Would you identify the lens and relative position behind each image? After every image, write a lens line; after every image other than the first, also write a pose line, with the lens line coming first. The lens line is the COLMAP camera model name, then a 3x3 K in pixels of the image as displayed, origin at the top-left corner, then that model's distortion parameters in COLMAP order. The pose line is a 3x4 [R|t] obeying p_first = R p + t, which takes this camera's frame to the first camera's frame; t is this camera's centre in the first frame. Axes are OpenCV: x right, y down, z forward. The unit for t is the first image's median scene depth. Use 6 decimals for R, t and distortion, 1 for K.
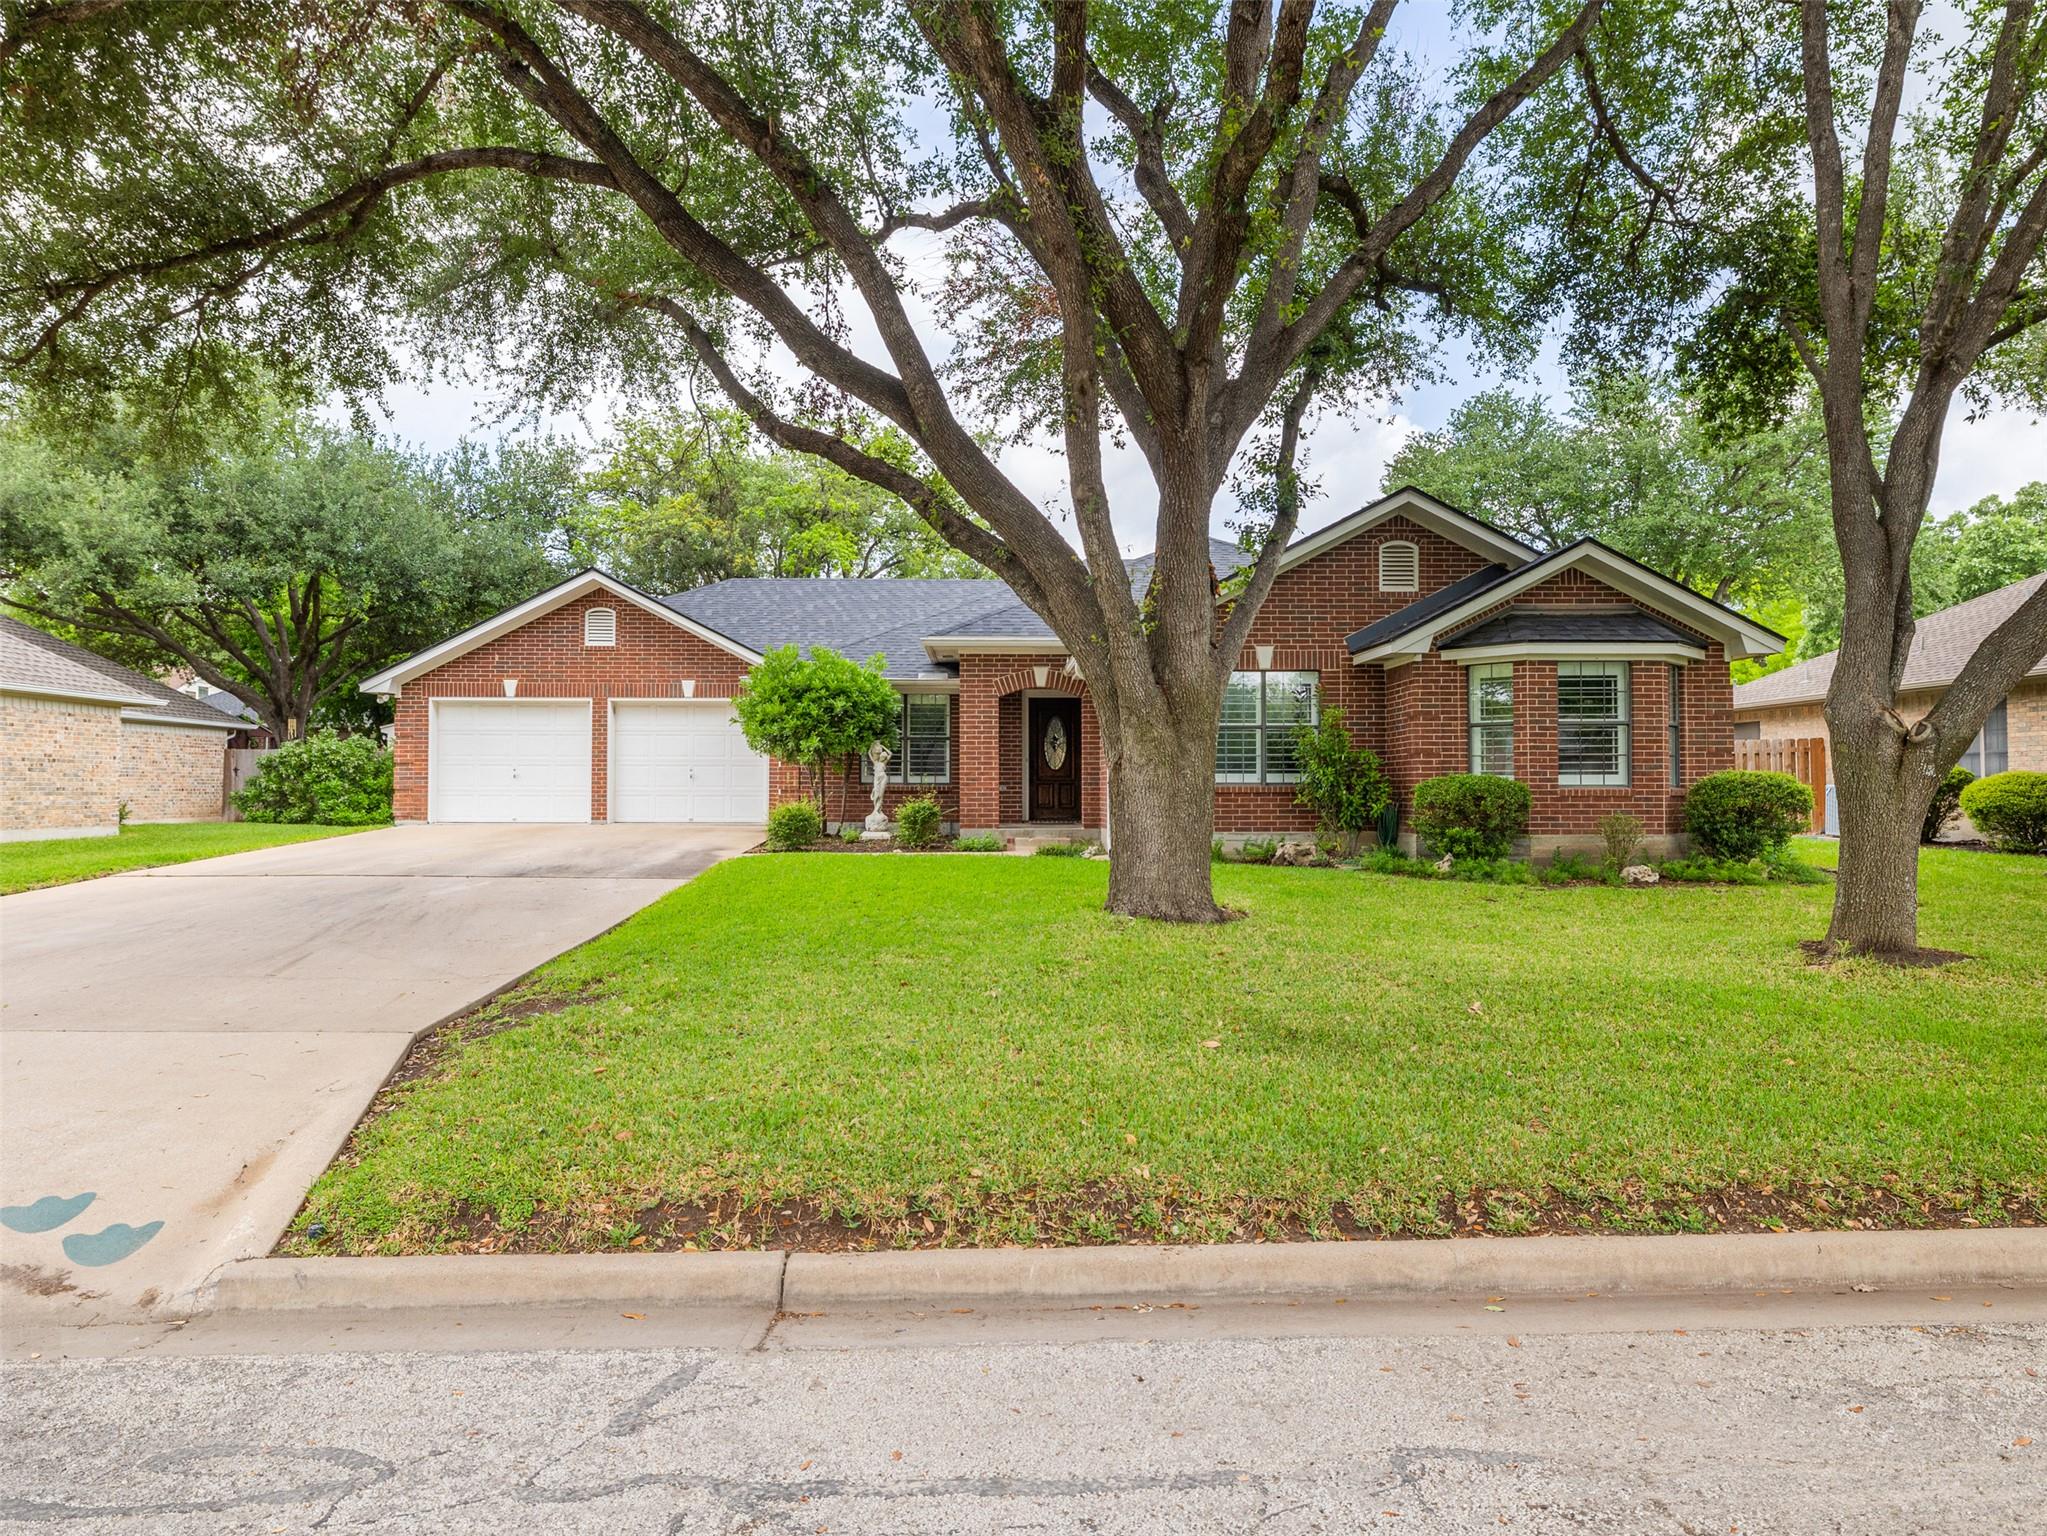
lens RADIAL K [[1156.5, 0, 1023.5], [0, 1156.5, 768.0], [0, 0, 1]] dist [0.038689, -0.058639]
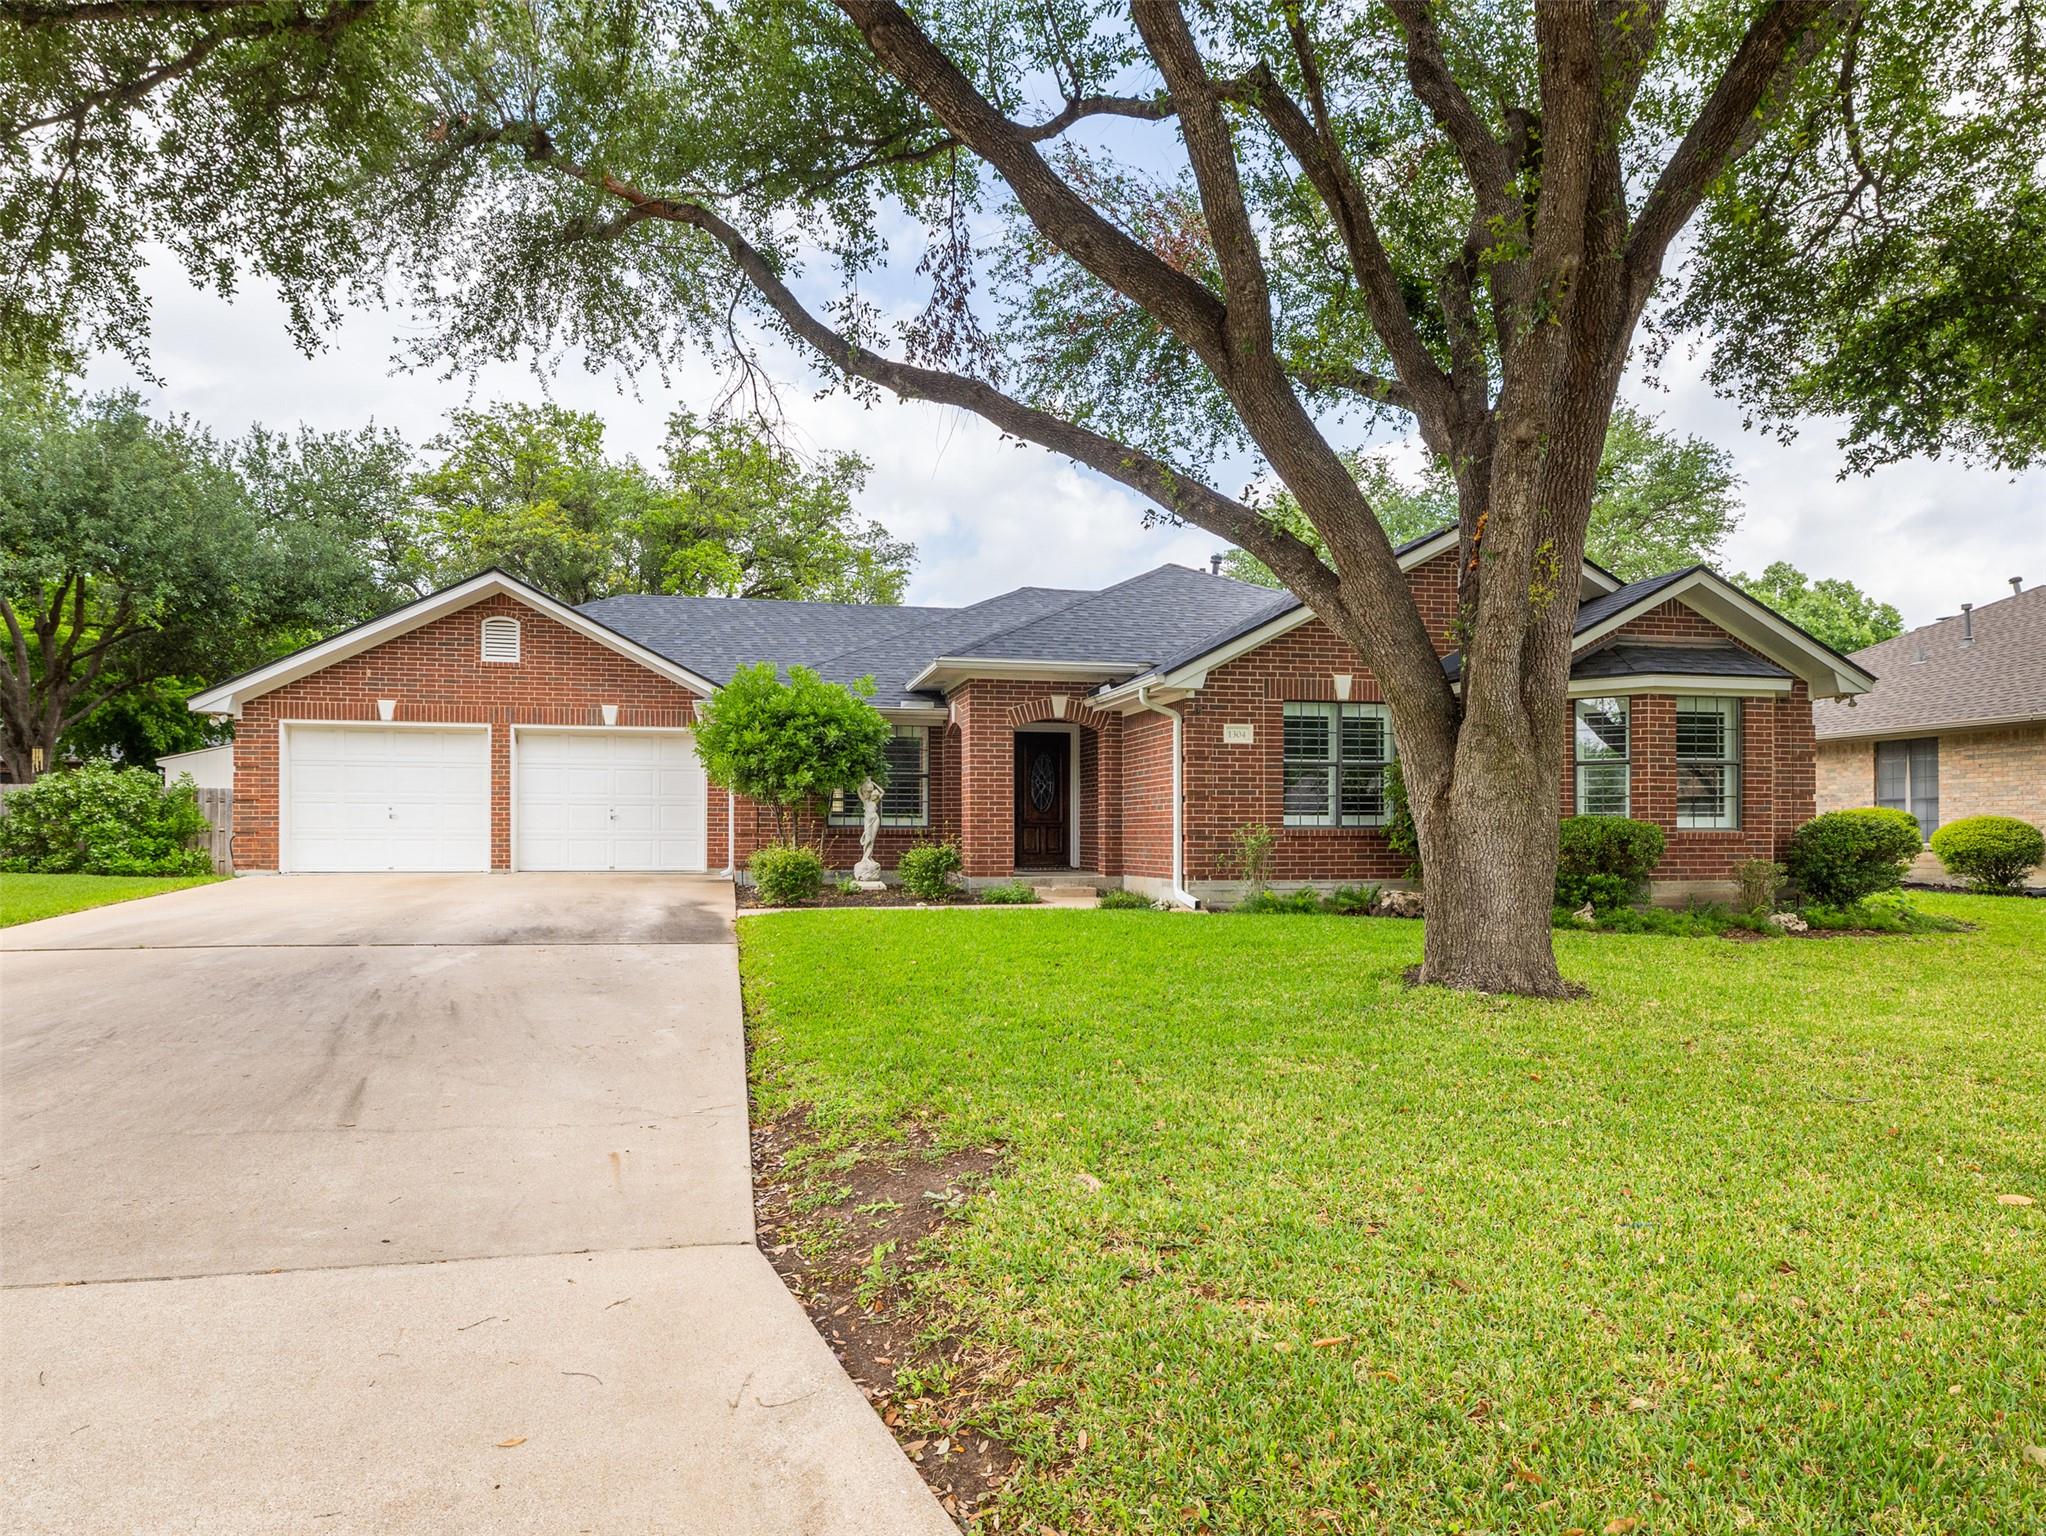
lens RADIAL K [[1121.7, 0, 1008.0], [0, 1121.7, 836.8], [0, 0, 1]] dist [0.024310, -0.025101]
pose [[0.983765, 0.000324, 0.179464, -0.176412], [-0.004037, 0.999785, 0.020327, 0.004104], [-0.179419, -0.020722, 0.983555, 0.150783]]
